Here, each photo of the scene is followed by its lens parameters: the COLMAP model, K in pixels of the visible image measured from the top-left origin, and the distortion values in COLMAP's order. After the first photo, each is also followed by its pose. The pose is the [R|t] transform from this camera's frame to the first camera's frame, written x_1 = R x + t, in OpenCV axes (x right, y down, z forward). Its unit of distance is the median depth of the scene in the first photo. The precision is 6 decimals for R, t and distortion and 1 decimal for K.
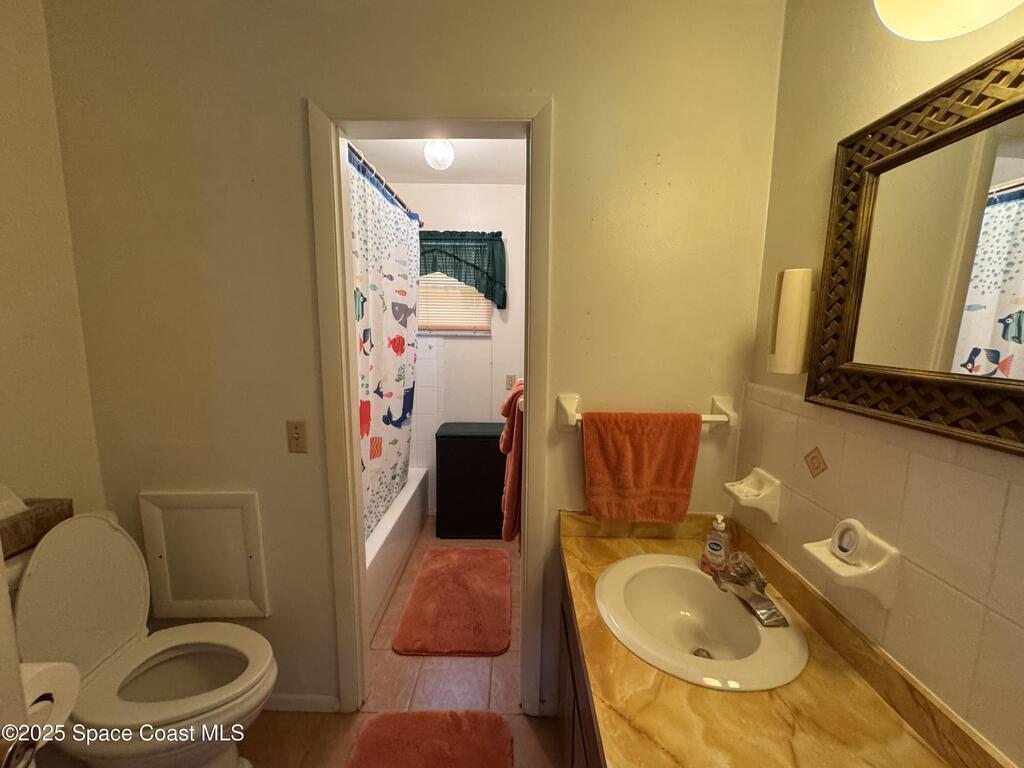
lens RADIAL K [[407.5, 0, 512.0], [0, 407.5, 384.0], [0, 0, 1]] dist [-0.004289, -0.000198]
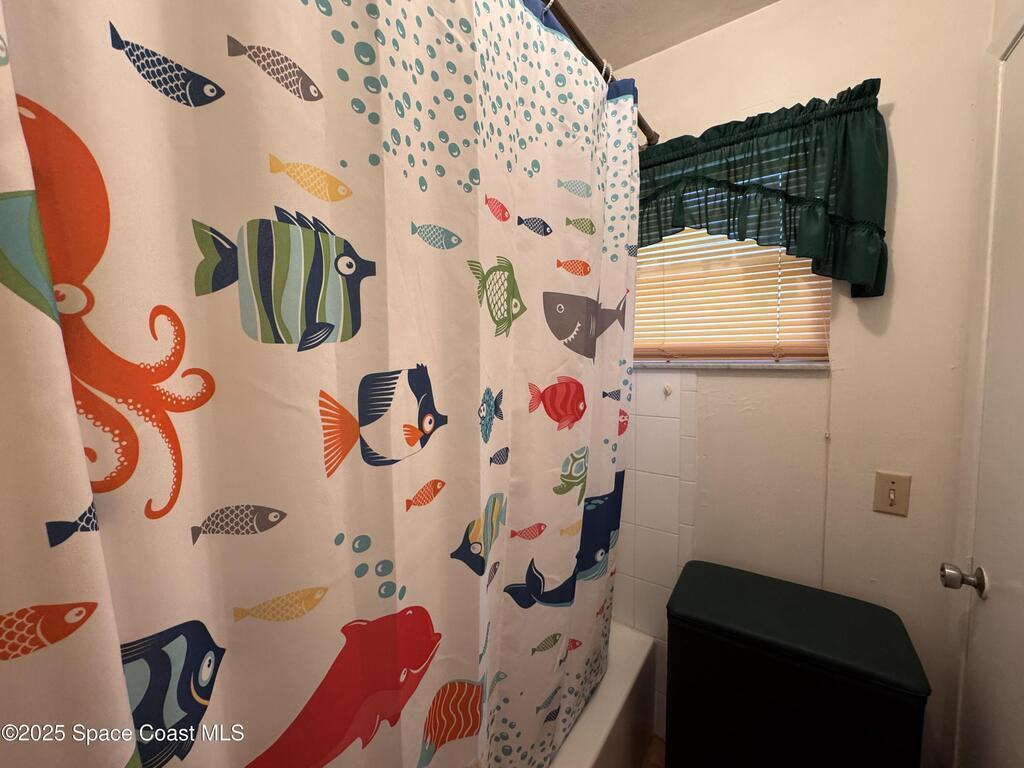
lens RADIAL K [[407.5, 0, 512.0], [0, 407.5, 384.0], [0, 0, 1]] dist [-0.004289, -0.000198]
pose [[0.816411, 0.017933, -0.577193, -0.082458], [-0.046297, 0.998333, -0.034467, -0.084423], [0.575612, 0.054861, 0.815880, 0.567522]]
